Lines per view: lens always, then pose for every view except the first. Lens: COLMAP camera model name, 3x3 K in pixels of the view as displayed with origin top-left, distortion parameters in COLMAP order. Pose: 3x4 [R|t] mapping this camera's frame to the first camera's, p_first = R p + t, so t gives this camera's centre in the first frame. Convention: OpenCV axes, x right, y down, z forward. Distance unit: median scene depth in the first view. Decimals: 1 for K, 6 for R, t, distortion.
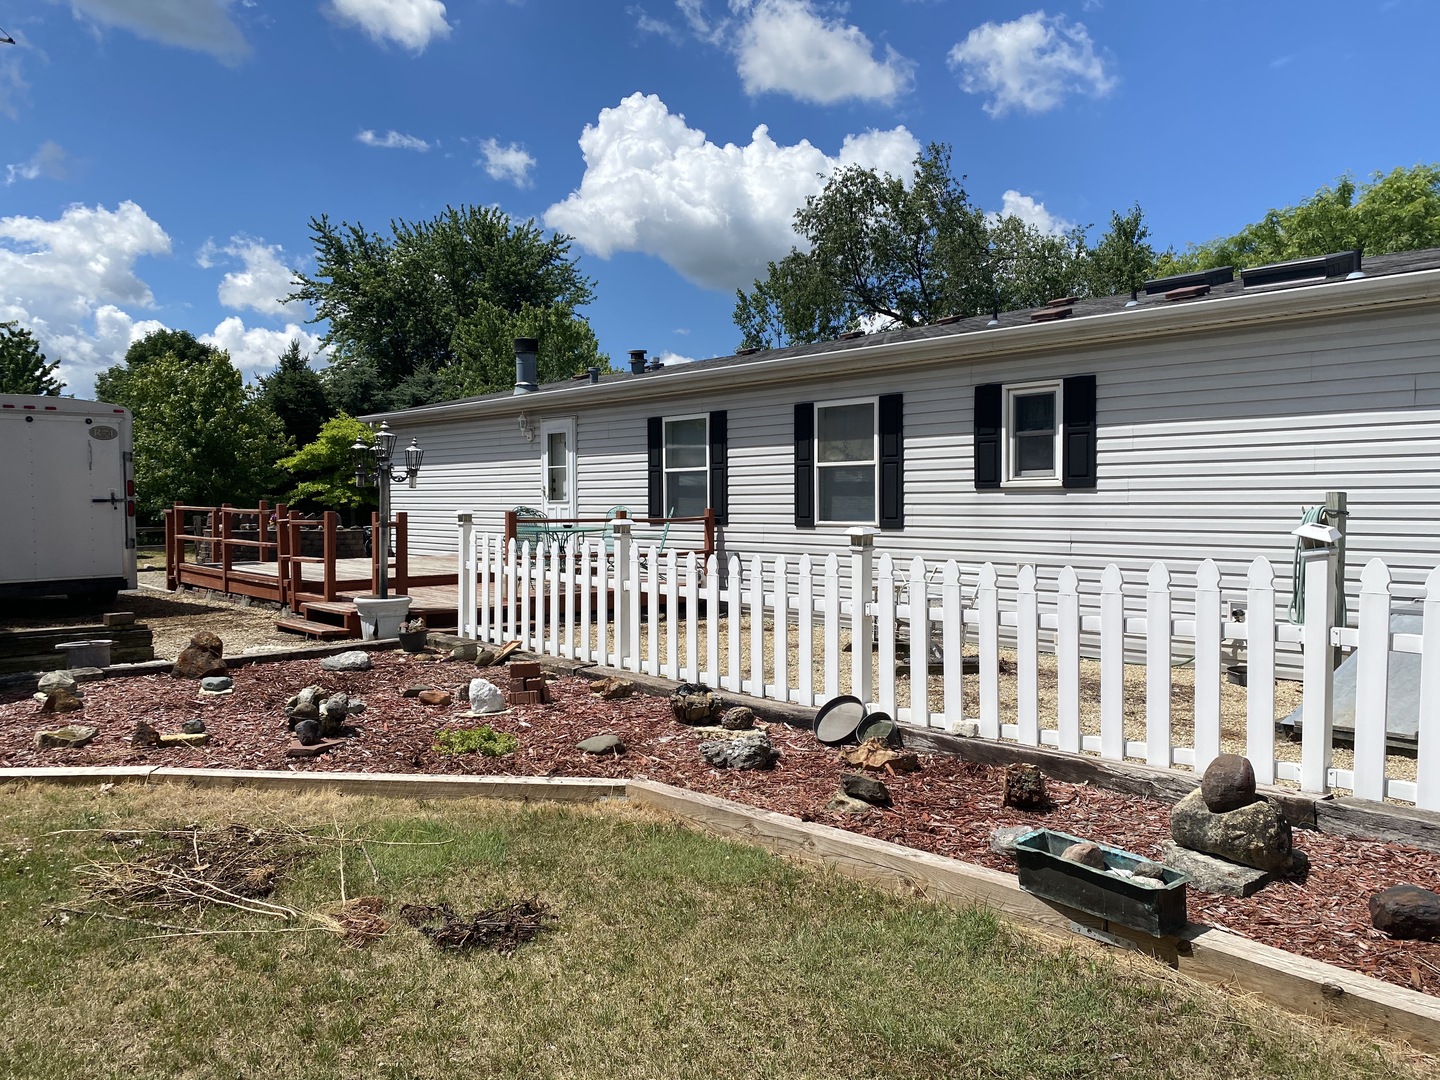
lens RADIAL K [[1109.4, 0, 720.0], [0, 1109.4, 540.0], [0, 0, 1]] dist [-0.001540, -0.001021]
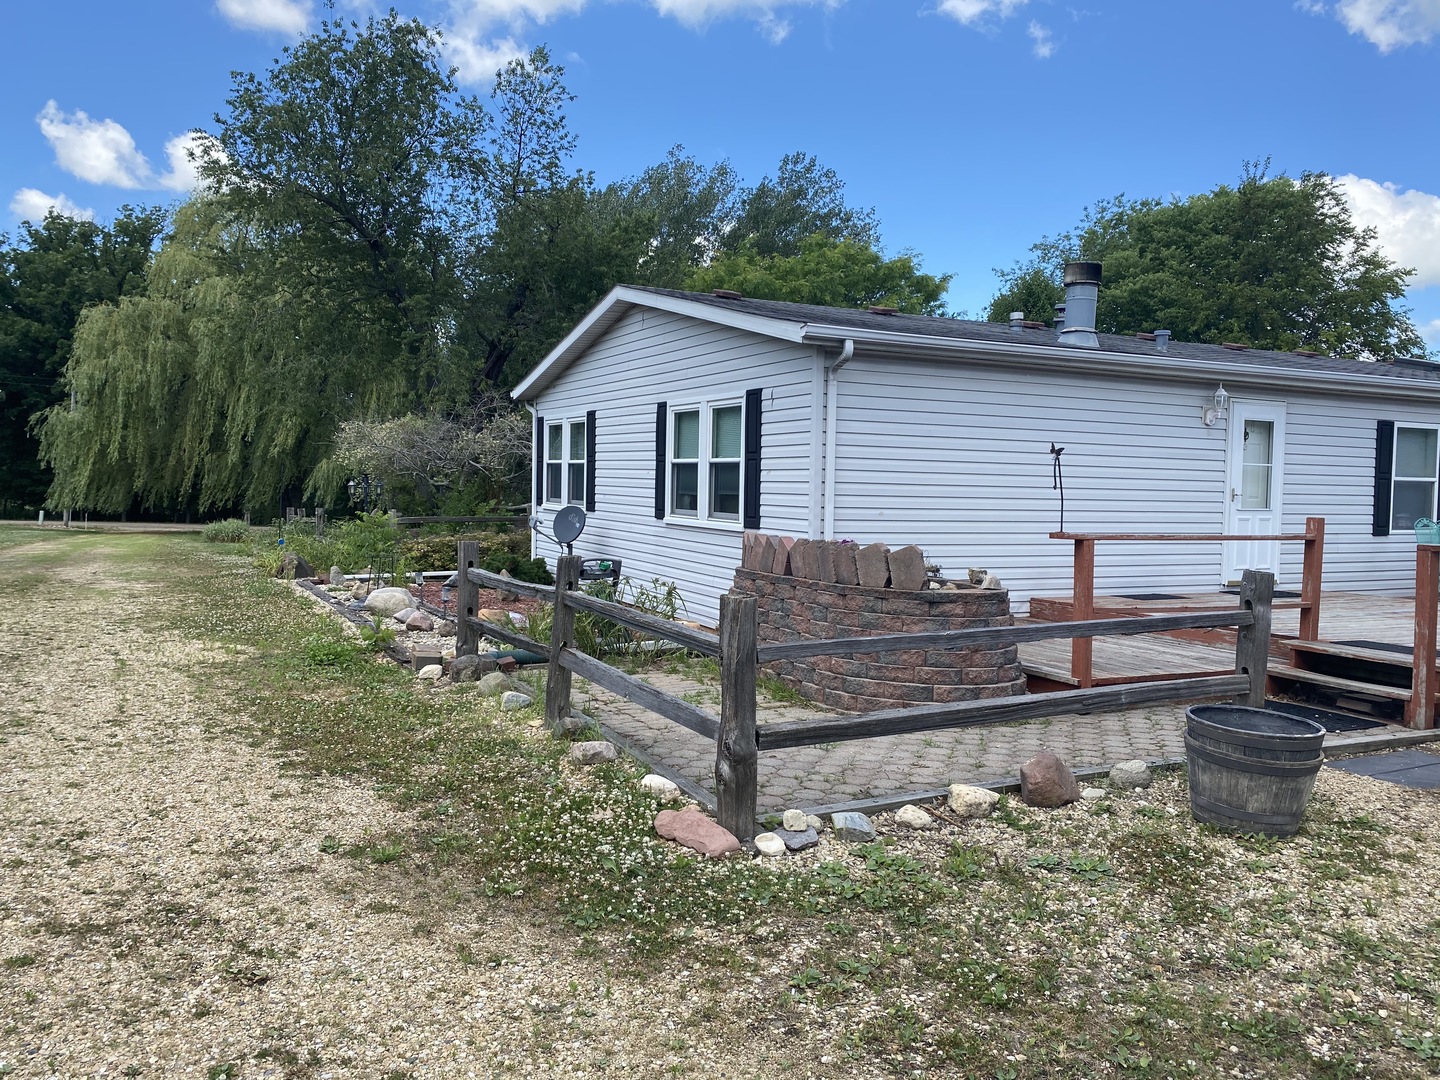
lens RADIAL K [[1078.6, 0, 720.0], [0, 1078.6, 540.0], [0, 0, 1]] dist [0.001766, -0.000025]
pose [[0.231807, -0.025904, 0.972417, -1.093008], [0.024434, 0.999485, 0.020800, -0.044101], [-0.972455, 0.018938, 0.232321, 1.359708]]
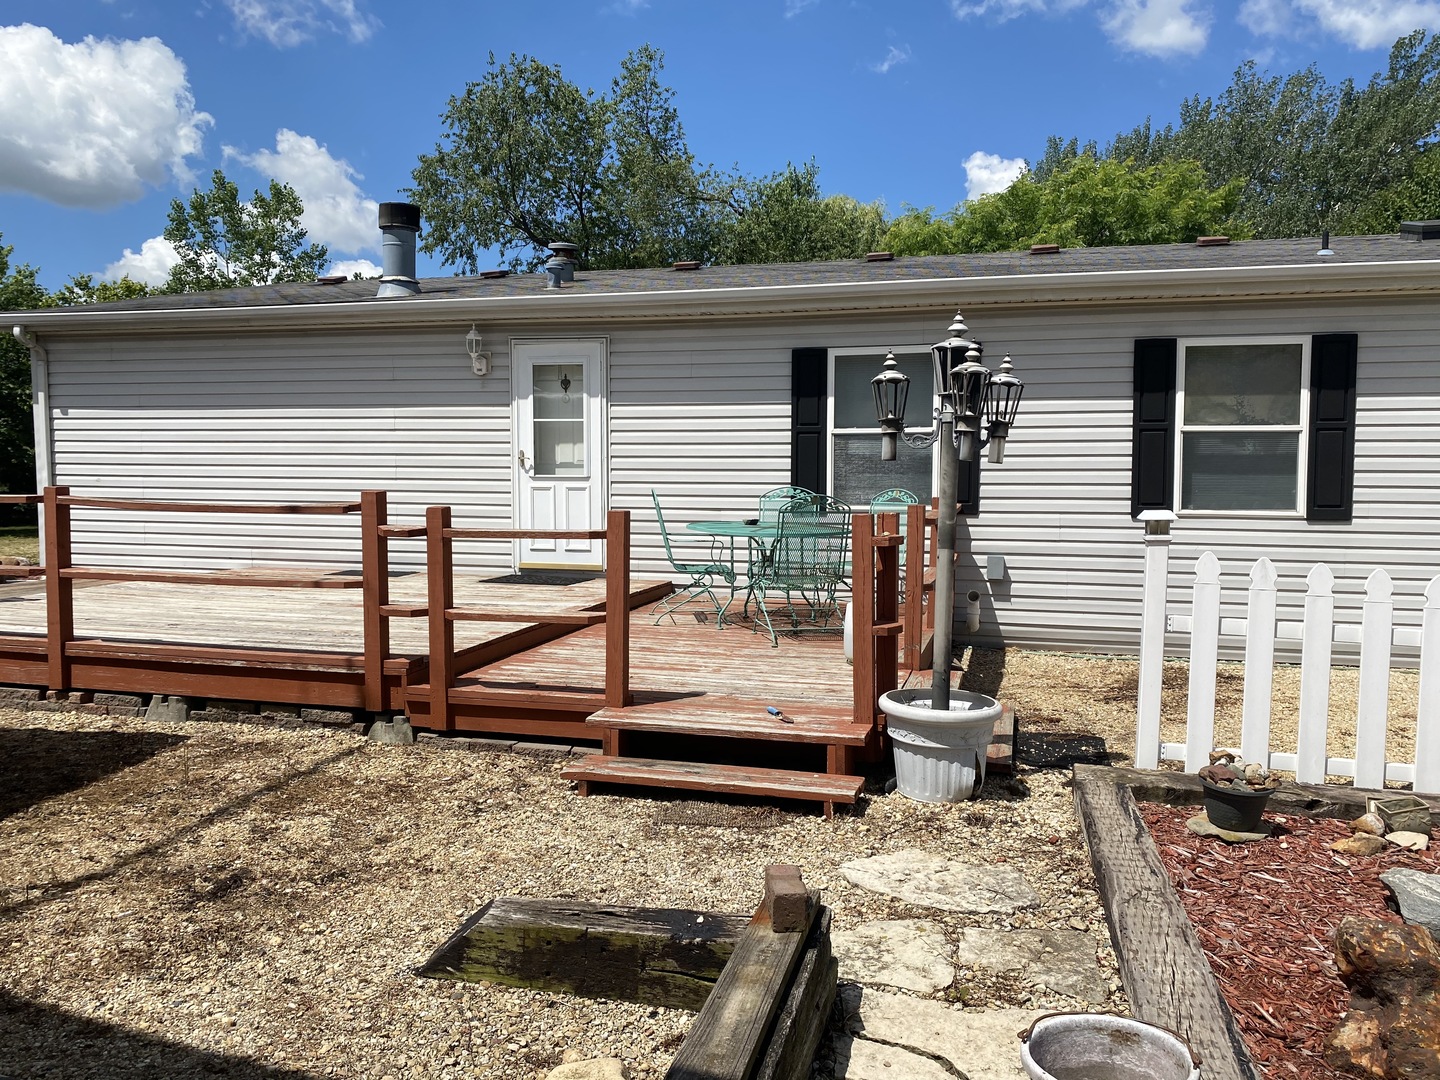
lens RADIAL K [[1098.5, 0, 719.8], [0, 1098.5, 495.5], [0, 0, 1]] dist [0.007736, -0.001146]
pose [[0.820724, 0.000911, 0.571324, -0.525657], [0.011820, 0.999758, -0.018573, -0.016036], [-0.571202, 0.021997, 0.820515, 0.579703]]
